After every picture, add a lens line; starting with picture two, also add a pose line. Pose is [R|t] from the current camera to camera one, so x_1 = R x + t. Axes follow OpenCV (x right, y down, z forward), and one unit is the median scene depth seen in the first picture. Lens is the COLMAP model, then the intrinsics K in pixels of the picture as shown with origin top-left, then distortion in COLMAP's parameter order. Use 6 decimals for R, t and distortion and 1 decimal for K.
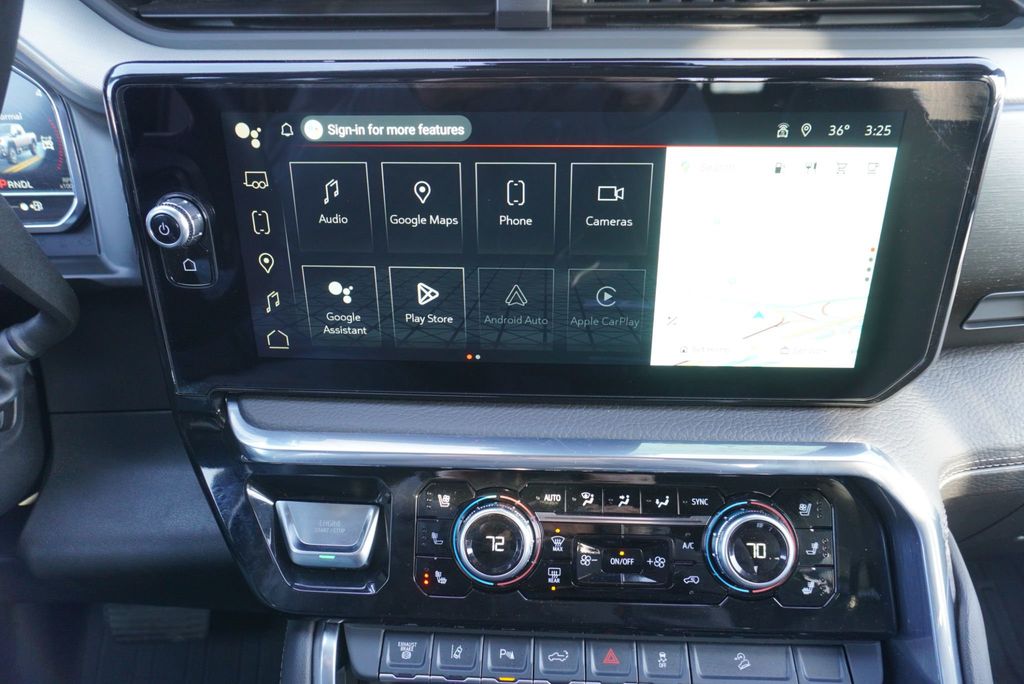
lens RADIAL K [[699.0, 0, 508.8], [0, 699.0, 344.6], [0, 0, 1]] dist [-0.040904, 0.034732]
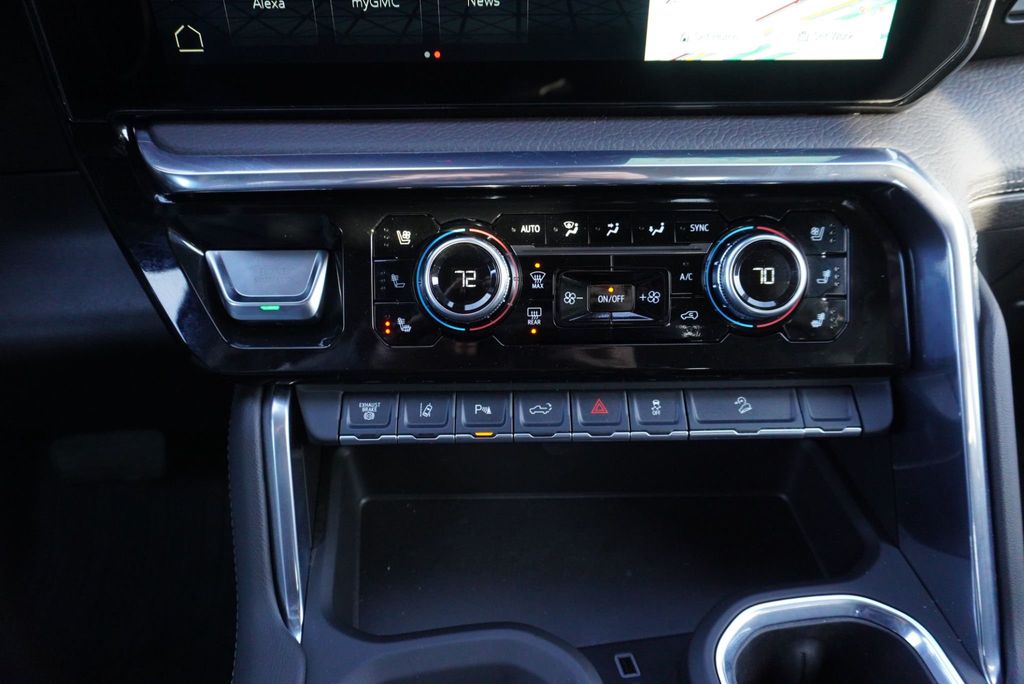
lens RADIAL K [[699.0, 0, 507.2], [0, 699.0, 344.2], [0, 0, 1]] dist [-0.040904, 0.034732]
pose [[0.998159, -0.032676, 0.051089, -0.014733], [0.024129, 0.986860, 0.159764, 0.224099], [-0.055638, -0.158238, 0.985832, 0.130798]]
